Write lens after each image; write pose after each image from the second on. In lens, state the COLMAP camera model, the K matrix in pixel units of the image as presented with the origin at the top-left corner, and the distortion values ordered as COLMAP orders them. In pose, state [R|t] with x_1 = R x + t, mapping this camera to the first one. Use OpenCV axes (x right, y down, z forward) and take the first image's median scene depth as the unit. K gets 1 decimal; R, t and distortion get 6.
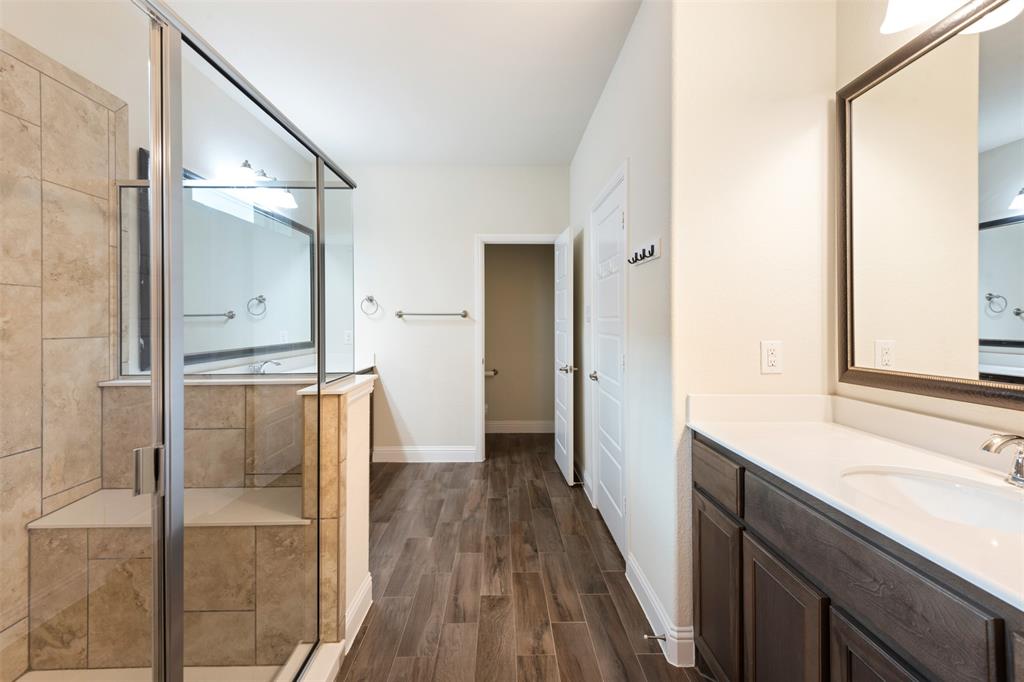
lens RADIAL K [[475.0, 0, 514.1], [0, 475.0, 325.2], [0, 0, 1]] dist [0.035946, -0.020718]
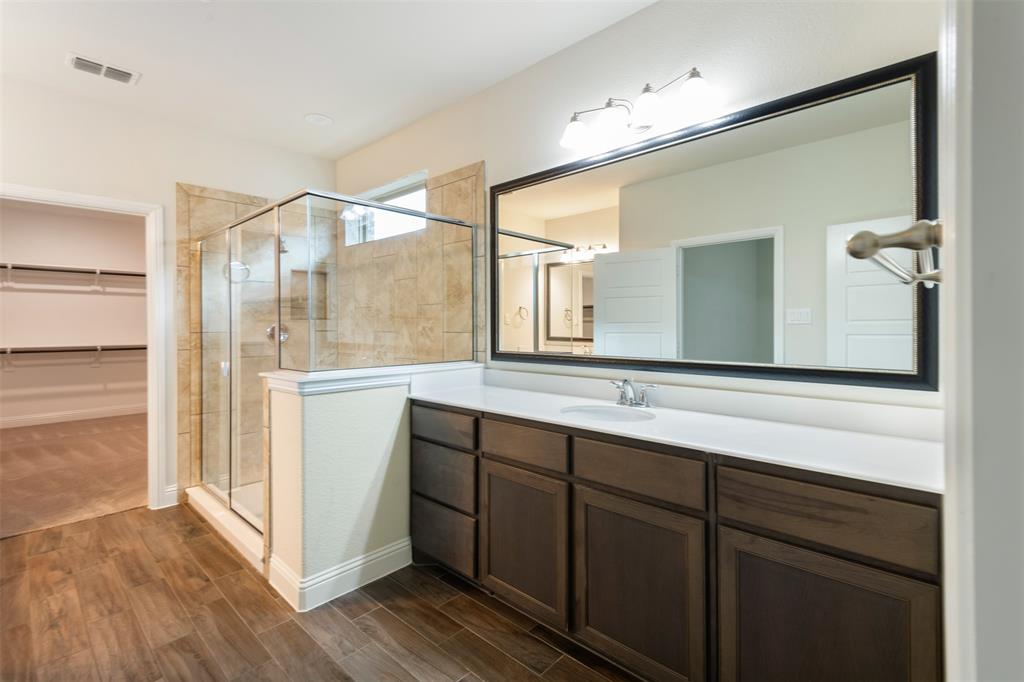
lens RADIAL K [[475.0, 0, 514.1], [0, 475.0, 325.2], [0, 0, 1]] dist [0.035946, -0.020718]
pose [[-0.701446, 0.000515, -0.712723, 0.096589], [-0.007968, 0.999932, 0.008565, -0.013401], [0.712678, 0.011687, -0.701394, 2.147692]]
